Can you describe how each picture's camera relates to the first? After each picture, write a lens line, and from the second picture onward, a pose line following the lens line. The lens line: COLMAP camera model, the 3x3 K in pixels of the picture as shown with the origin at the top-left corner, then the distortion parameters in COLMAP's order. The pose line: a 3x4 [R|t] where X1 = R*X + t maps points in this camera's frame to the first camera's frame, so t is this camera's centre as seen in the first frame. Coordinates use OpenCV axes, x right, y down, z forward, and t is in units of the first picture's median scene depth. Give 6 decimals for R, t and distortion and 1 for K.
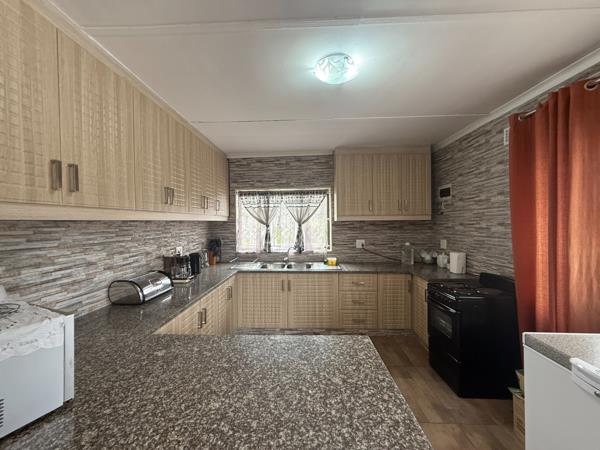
lens RADIAL K [[240.5, 0, 299.1], [0, 240.5, 225.0], [0, 0, 1]] dist [-0.000021, 0.000000]
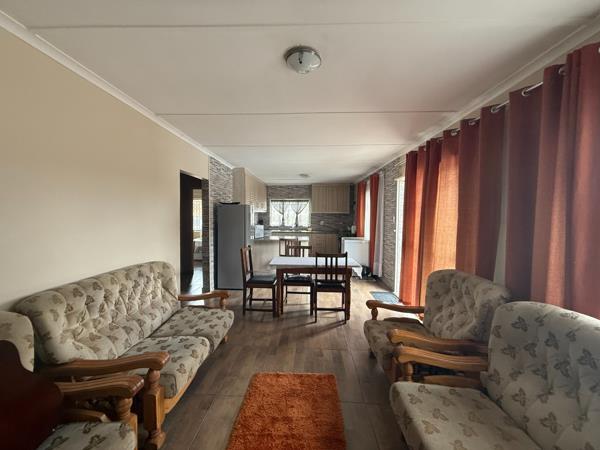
lens RADIAL K [[240.5, 0, 299.5], [0, 240.5, 225.8], [0, 0, 1]] dist [-0.000021, 0.000000]
pose [[0.999776, 0.018939, 0.009455, 0.007055], [-0.019334, 0.998858, 0.043696, 0.005660], [-0.008617, -0.043869, 0.999000, -1.359926]]
